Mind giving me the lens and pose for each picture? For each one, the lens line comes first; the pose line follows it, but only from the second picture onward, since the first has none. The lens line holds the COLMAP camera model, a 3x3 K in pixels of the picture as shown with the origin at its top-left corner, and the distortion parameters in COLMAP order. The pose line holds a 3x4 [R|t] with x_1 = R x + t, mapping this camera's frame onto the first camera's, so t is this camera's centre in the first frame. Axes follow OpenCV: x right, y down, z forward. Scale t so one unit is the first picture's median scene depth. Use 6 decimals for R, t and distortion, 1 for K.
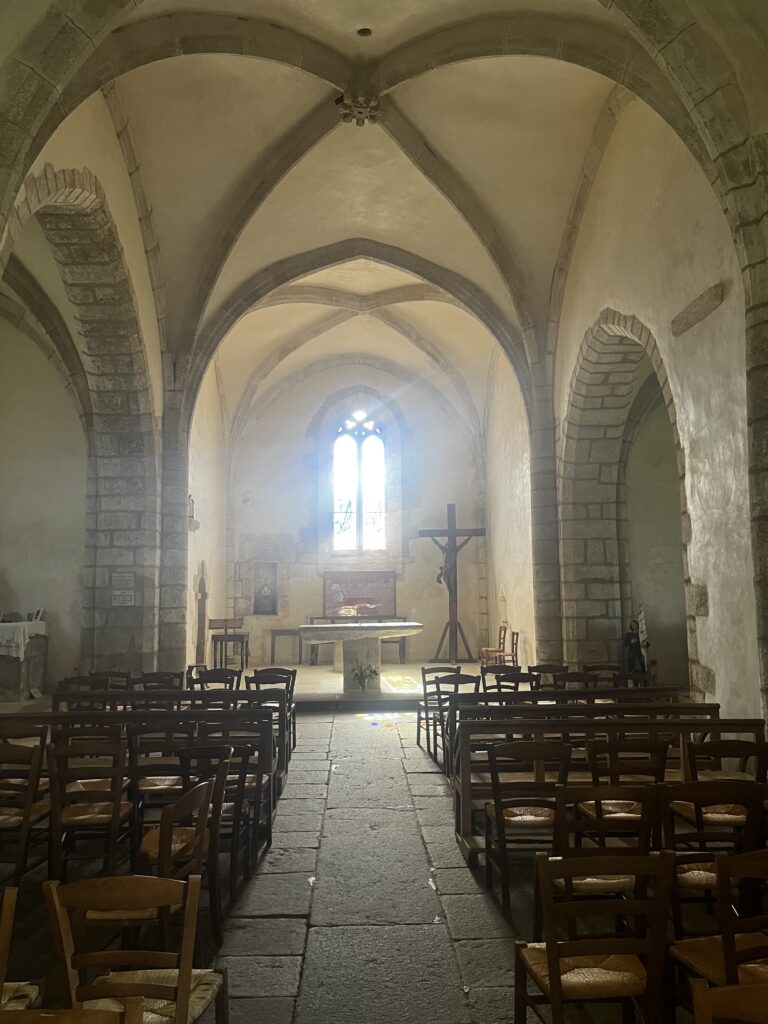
lens RADIAL K [[771.1, 0, 392.0], [0, 771.1, 503.6], [0, 0, 1]] dist [0.048966, -0.004338]
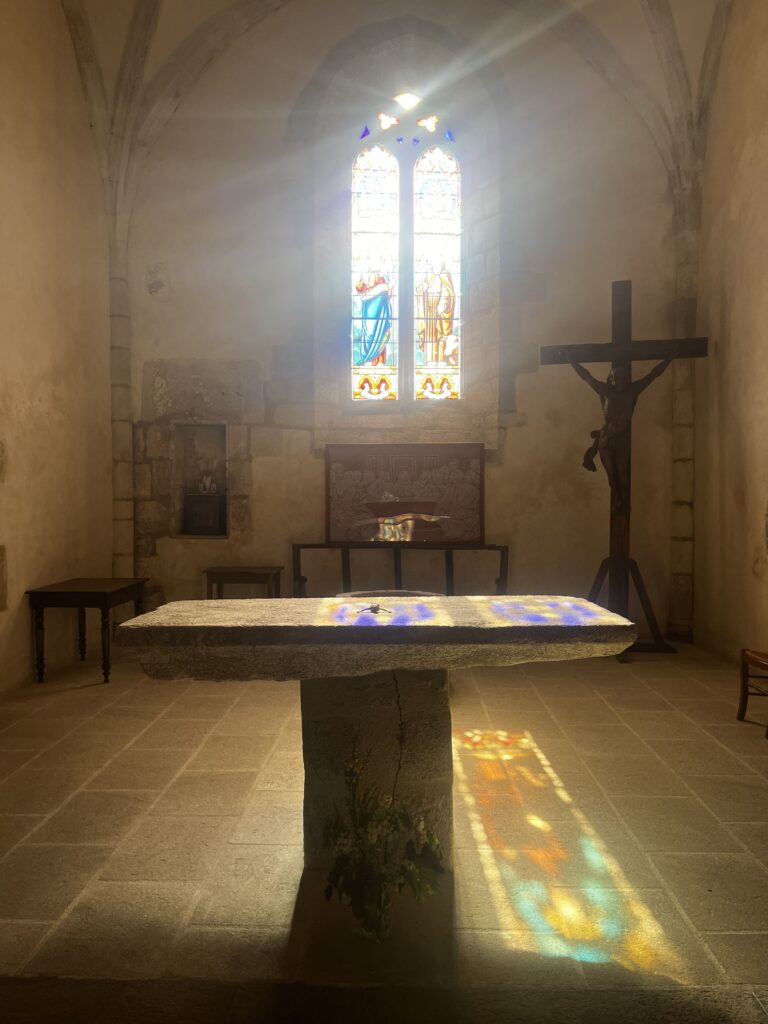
lens RADIAL K [[771.1, 0, 385.2], [0, 771.1, 505.8], [0, 0, 1]] dist [0.048966, -0.004338]
pose [[0.995411, 0.009703, -0.095194, -0.009823], [0.002890, 0.991344, 0.131259, 0.064007], [0.095644, -0.130931, 0.986767, 0.545442]]
